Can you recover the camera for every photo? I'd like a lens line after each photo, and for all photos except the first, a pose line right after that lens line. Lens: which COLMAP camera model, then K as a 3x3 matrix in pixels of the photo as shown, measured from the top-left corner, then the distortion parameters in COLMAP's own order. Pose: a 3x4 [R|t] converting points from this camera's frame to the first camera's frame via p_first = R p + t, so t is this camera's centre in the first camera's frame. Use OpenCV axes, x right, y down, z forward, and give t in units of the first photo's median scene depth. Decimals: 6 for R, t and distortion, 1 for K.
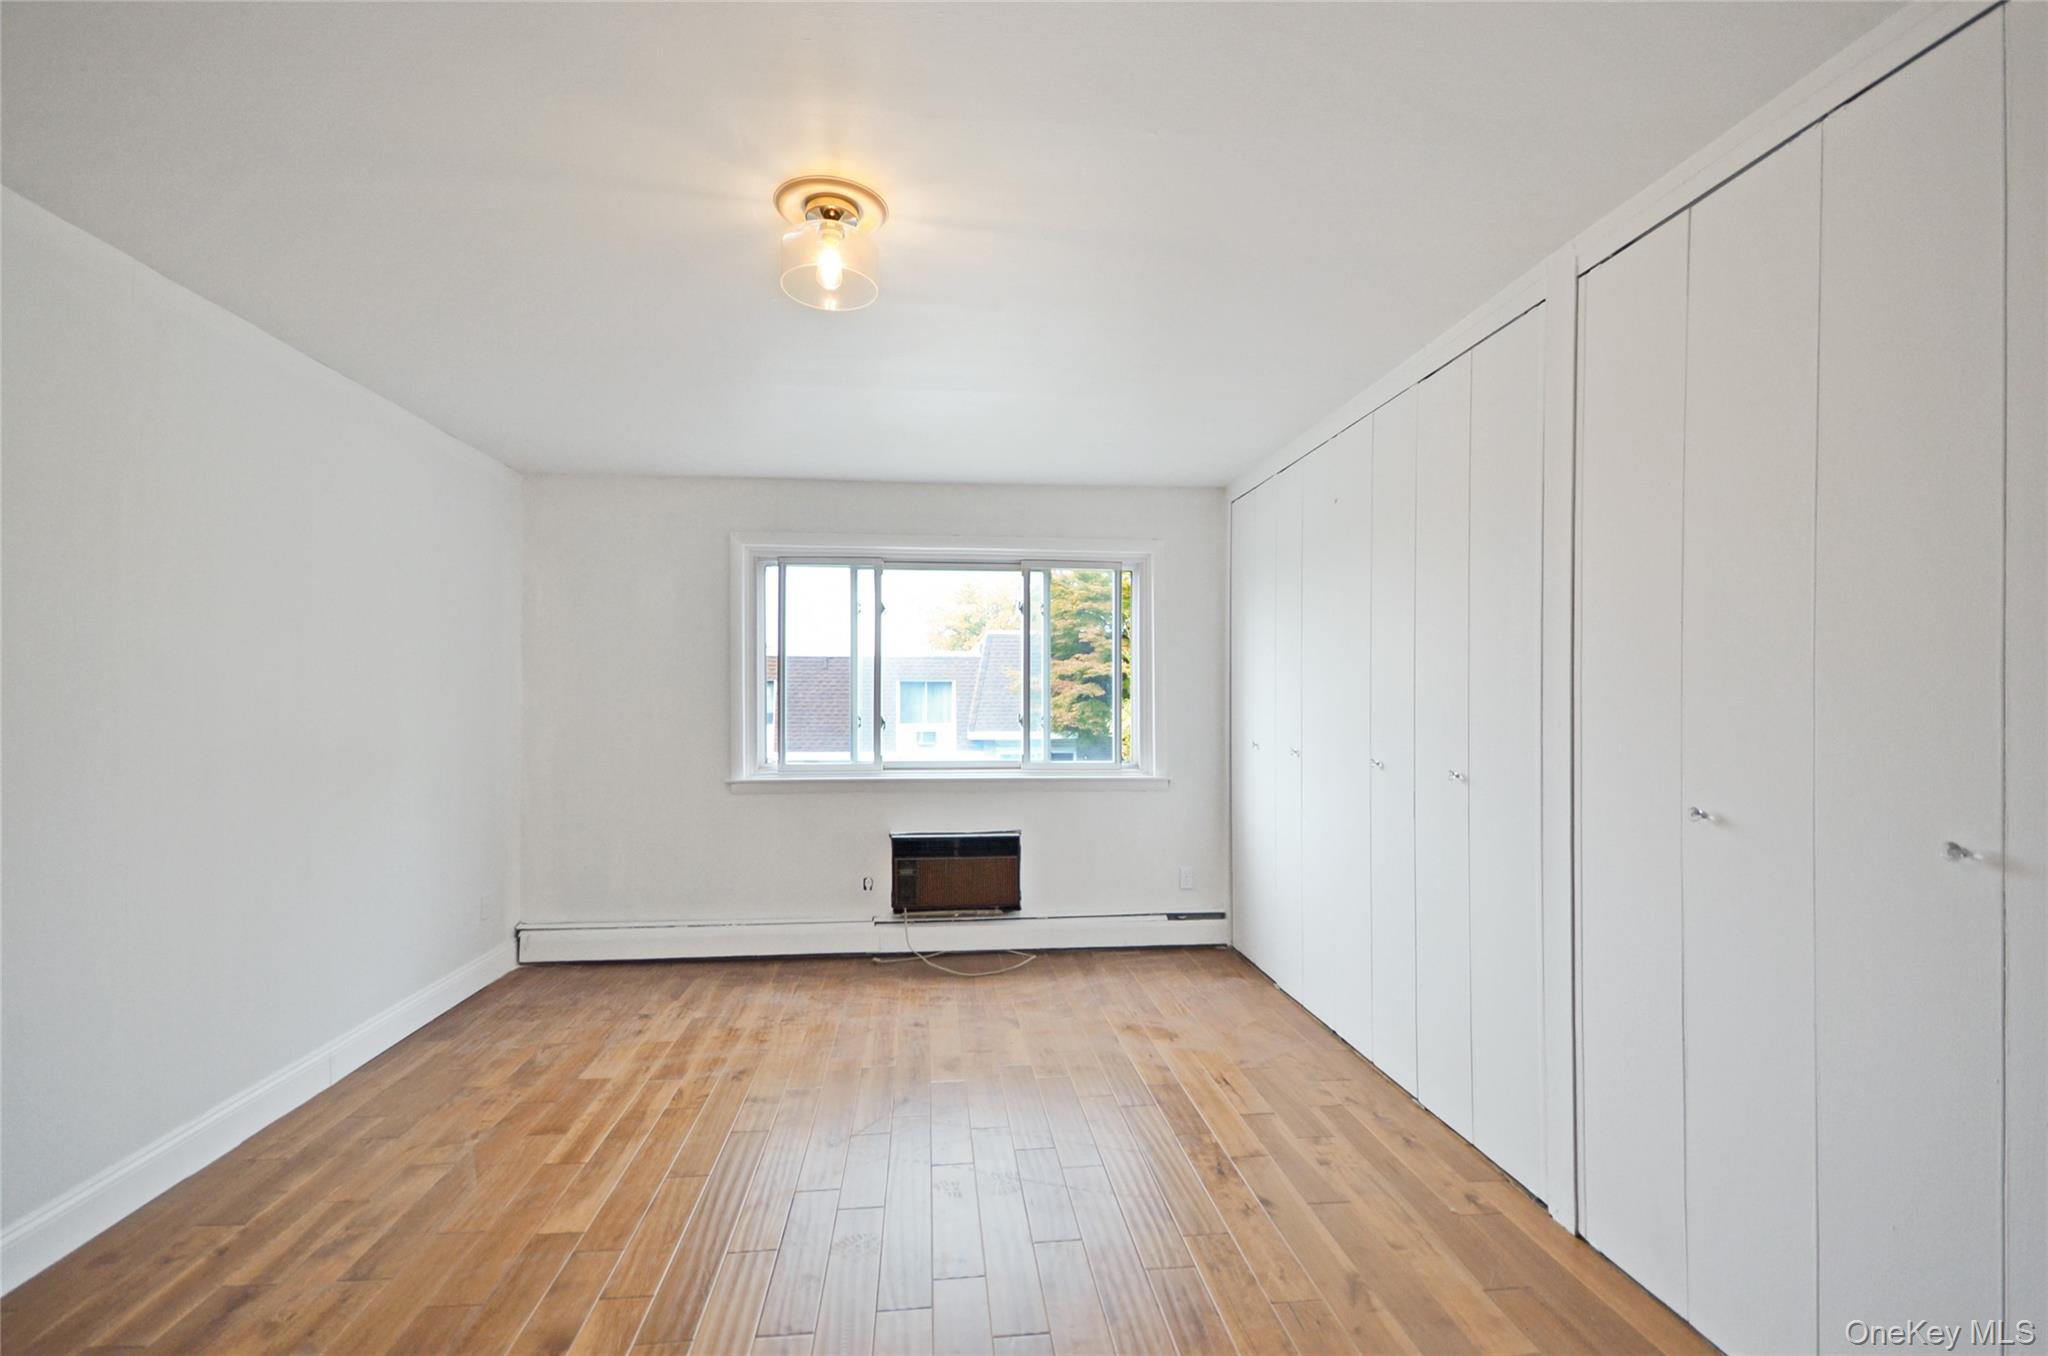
lens RADIAL K [[910.6, 0, 1032.4], [0, 910.6, 701.8], [0, 0, 1]] dist [0.000440, 0.000028]
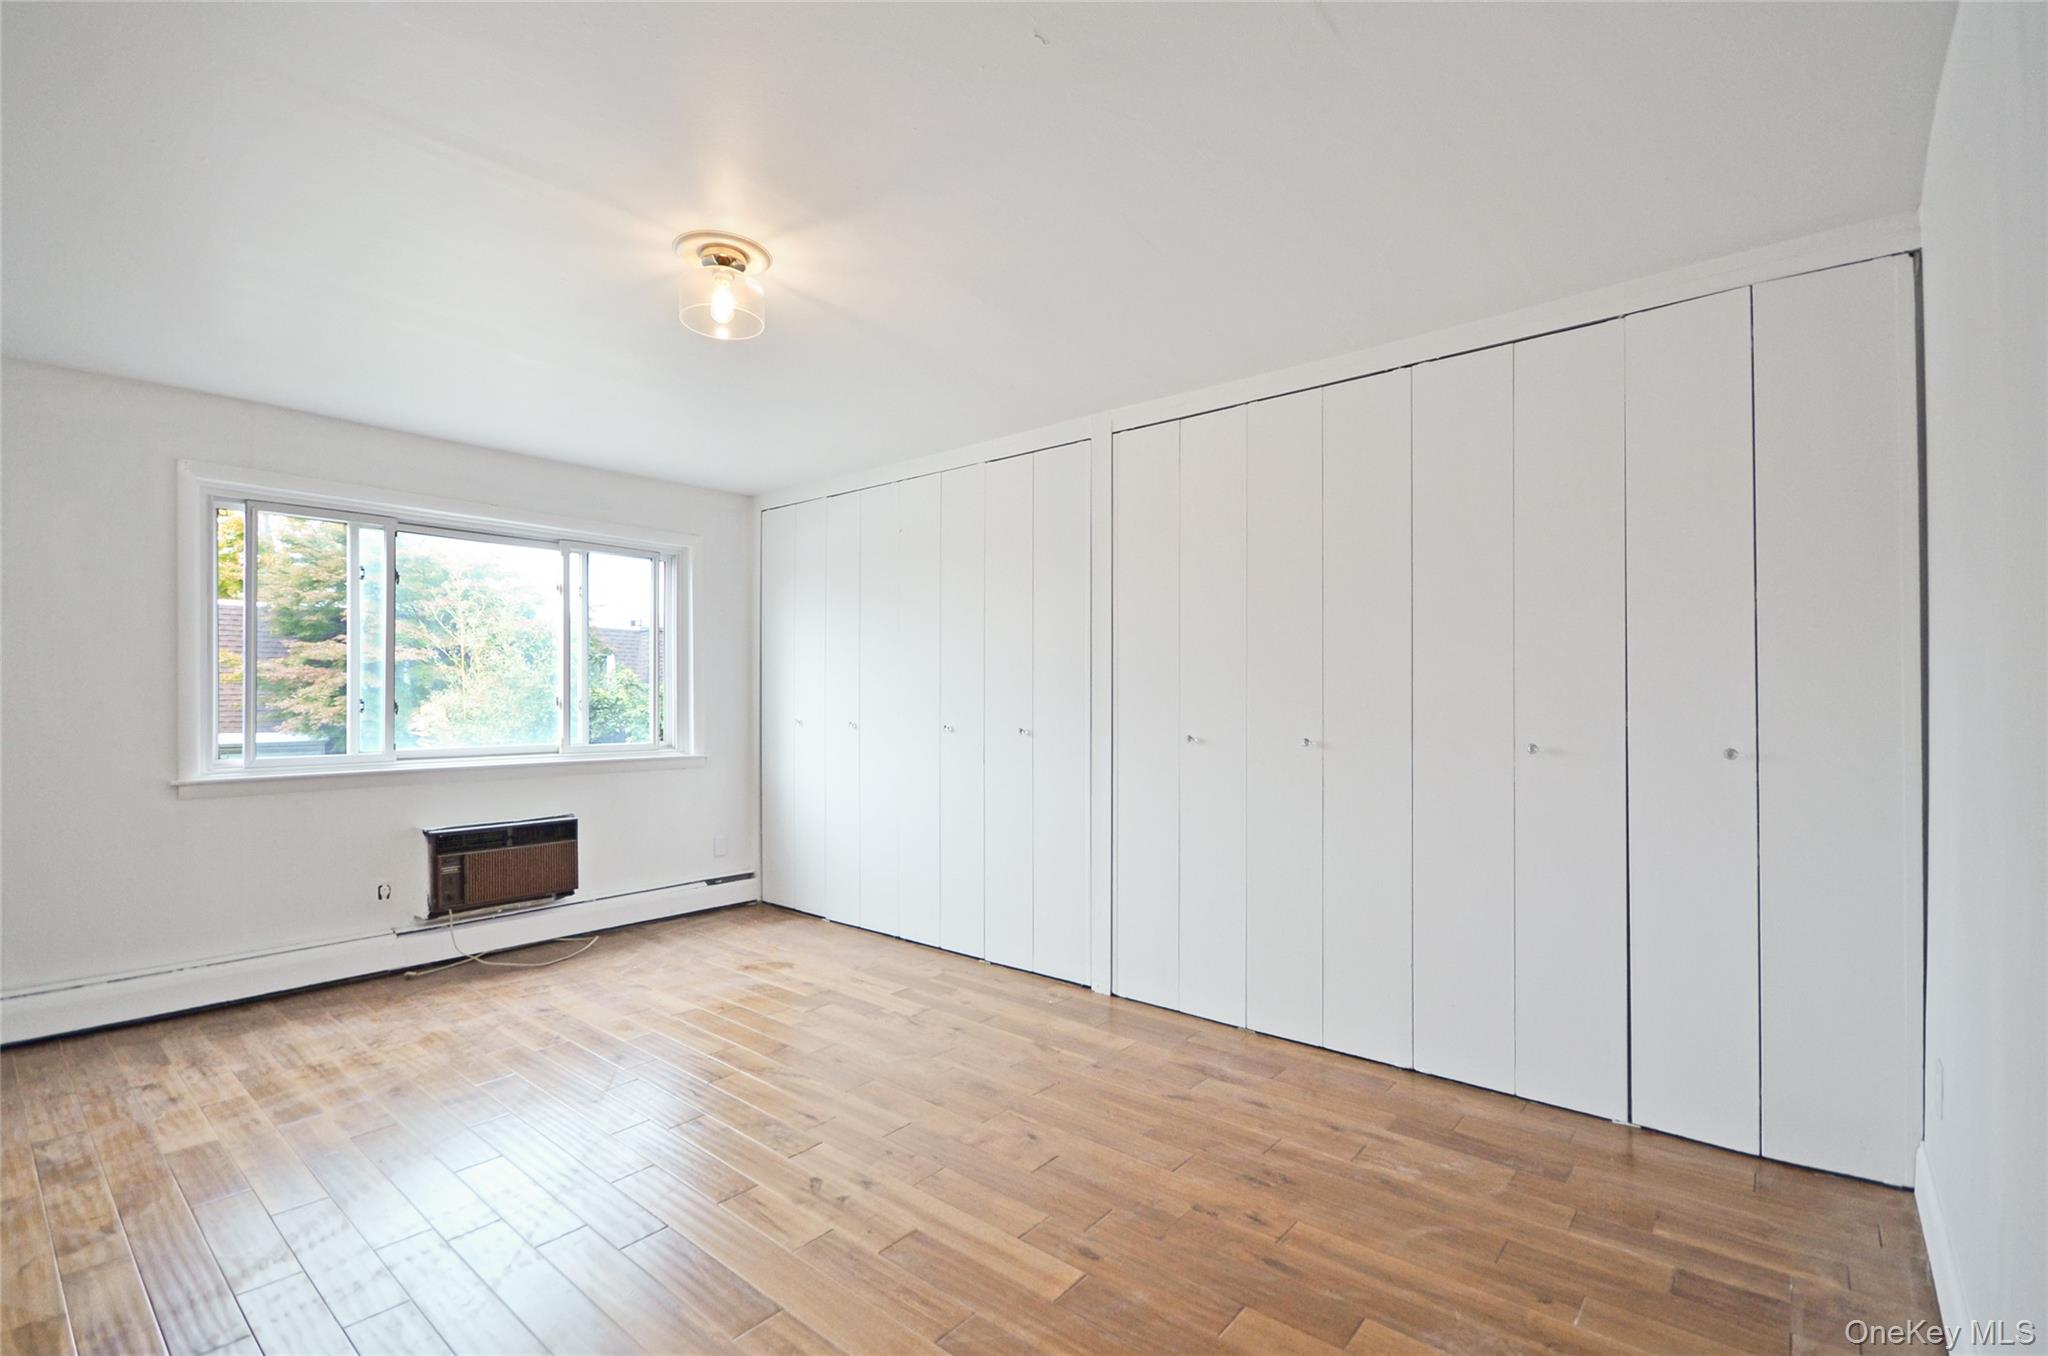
lens RADIAL K [[943.9, 0, 1020.6], [0, 943.9, 691.4], [0, 0, 1]] dist [-0.001938, -0.000768]
pose [[0.708702, 0.004322, 0.705495, -0.426194], [0.001250, 0.999972, -0.007381, 0.017792], [-0.705507, 0.006113, 0.708677, -0.073305]]
